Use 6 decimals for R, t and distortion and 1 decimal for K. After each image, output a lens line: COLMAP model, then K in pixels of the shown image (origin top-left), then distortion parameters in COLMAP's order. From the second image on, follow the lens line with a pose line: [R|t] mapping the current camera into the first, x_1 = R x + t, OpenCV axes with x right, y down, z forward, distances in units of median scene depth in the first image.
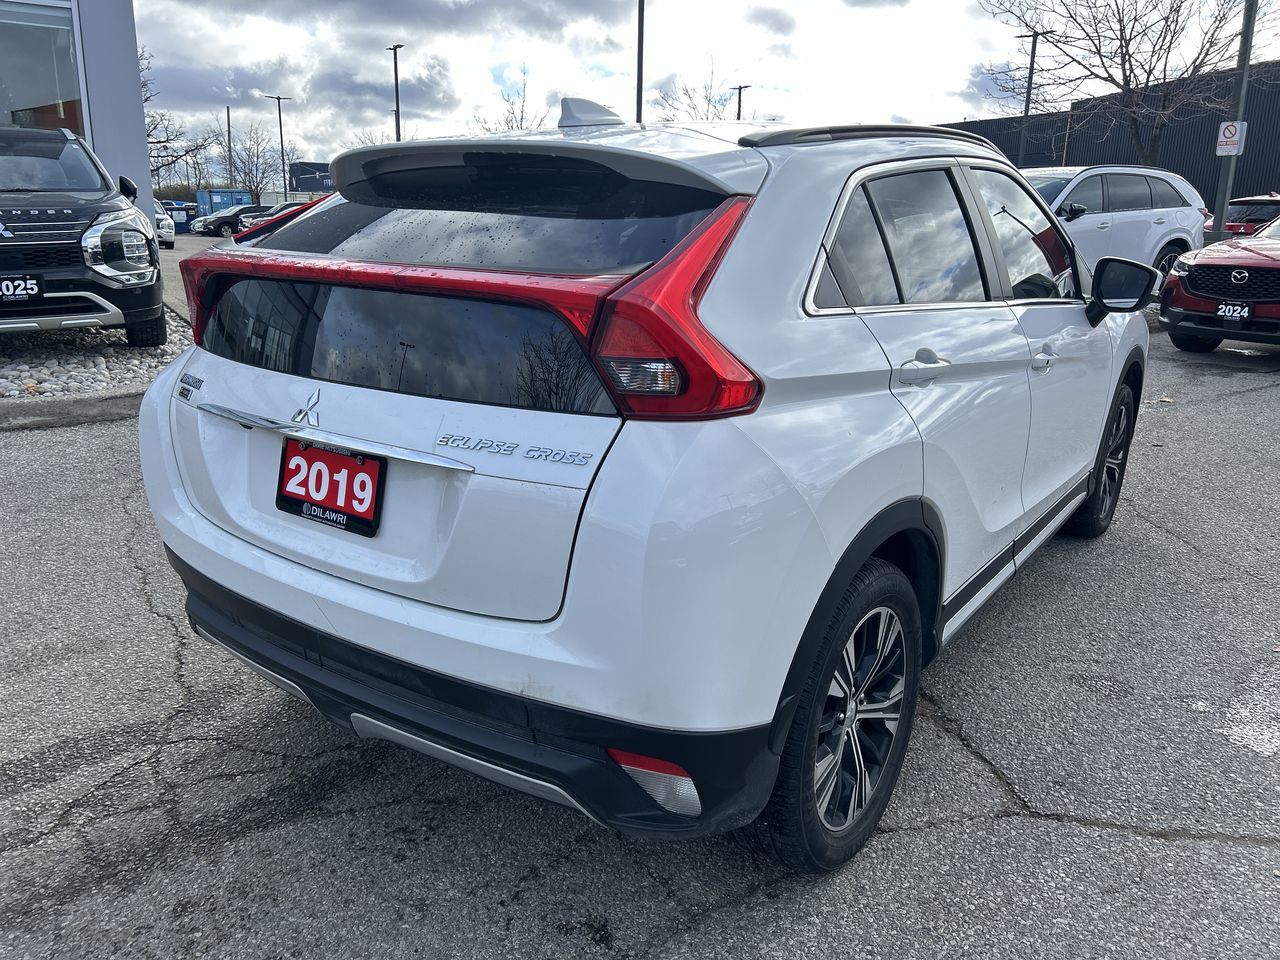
lens RADIAL K [[955.7, 0, 648.7], [0, 955.7, 469.8], [0, 0, 1]] dist [0.061983, -0.064389]
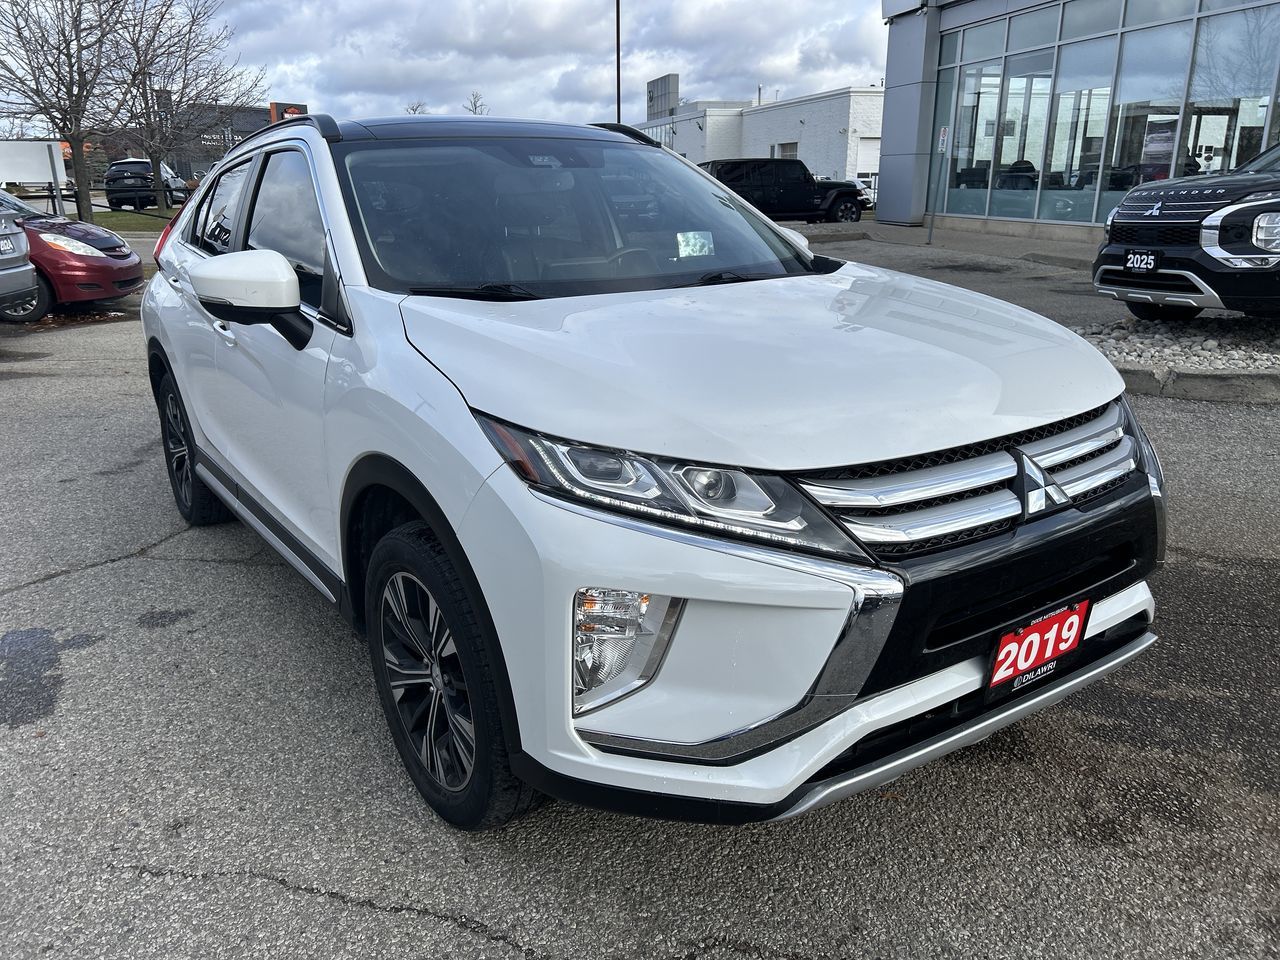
lens RADIAL K [[965.2, 0, 635.3], [0, 965.2, 466.0], [0, 0, 1]] dist [0.062248, -0.063151]
pose [[-0.337752, 0.250238, -0.907361, 1.764519], [-0.237936, 0.910002, 0.339534, -0.627069], [0.910665, 0.330572, -0.247814, 2.395565]]
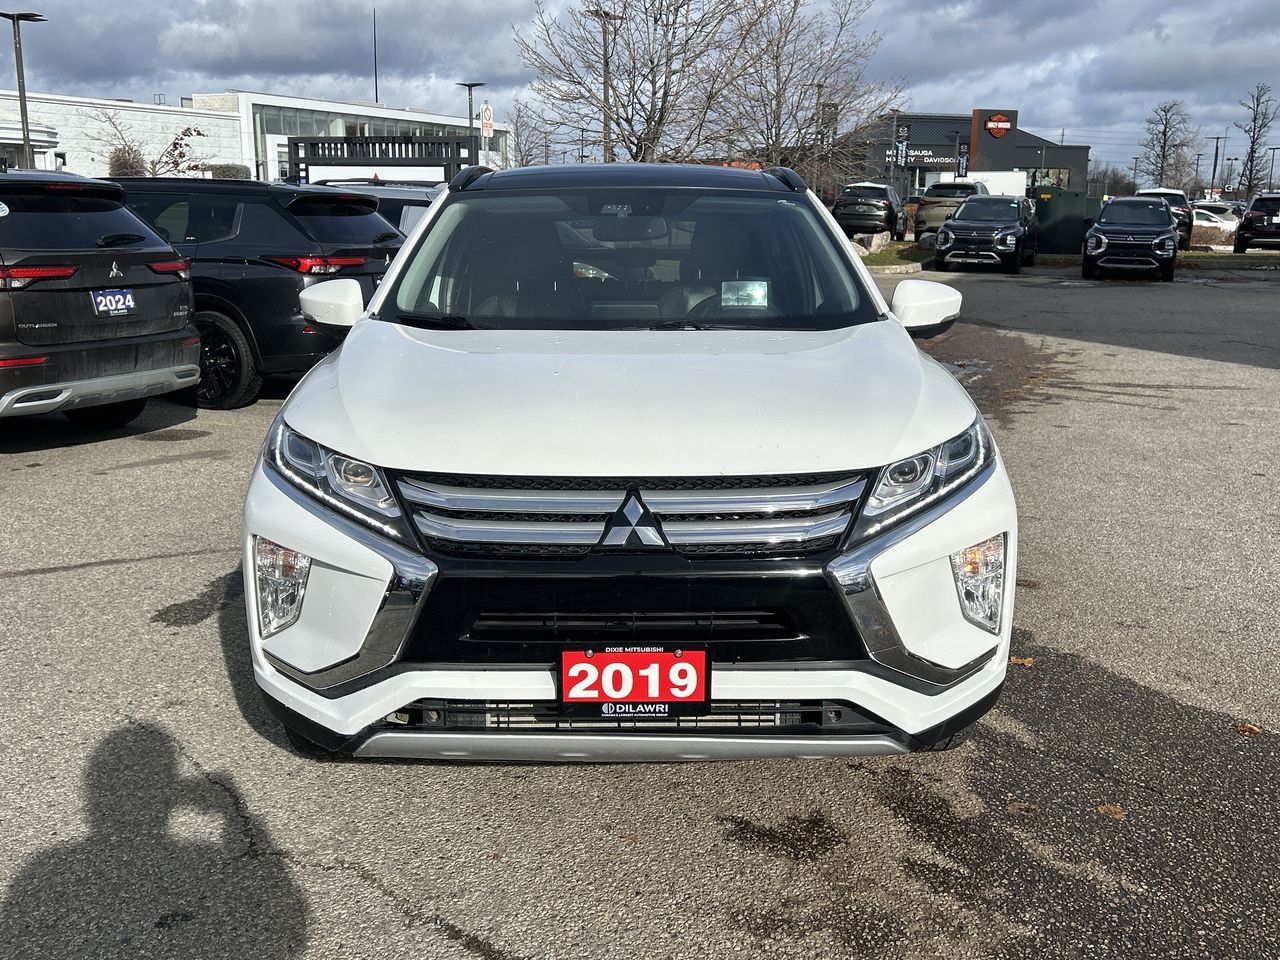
lens RADIAL K [[1265.6, 0, 638.2], [0, 1265.6, 500.7], [0, 0, 1]] dist [0.081522, -0.005913]
pose [[-0.805314, 0.107619, -0.582999, 1.564228], [-0.173610, 0.897466, 0.405480, -0.910742], [0.566859, 0.427753, -0.704058, 3.344007]]
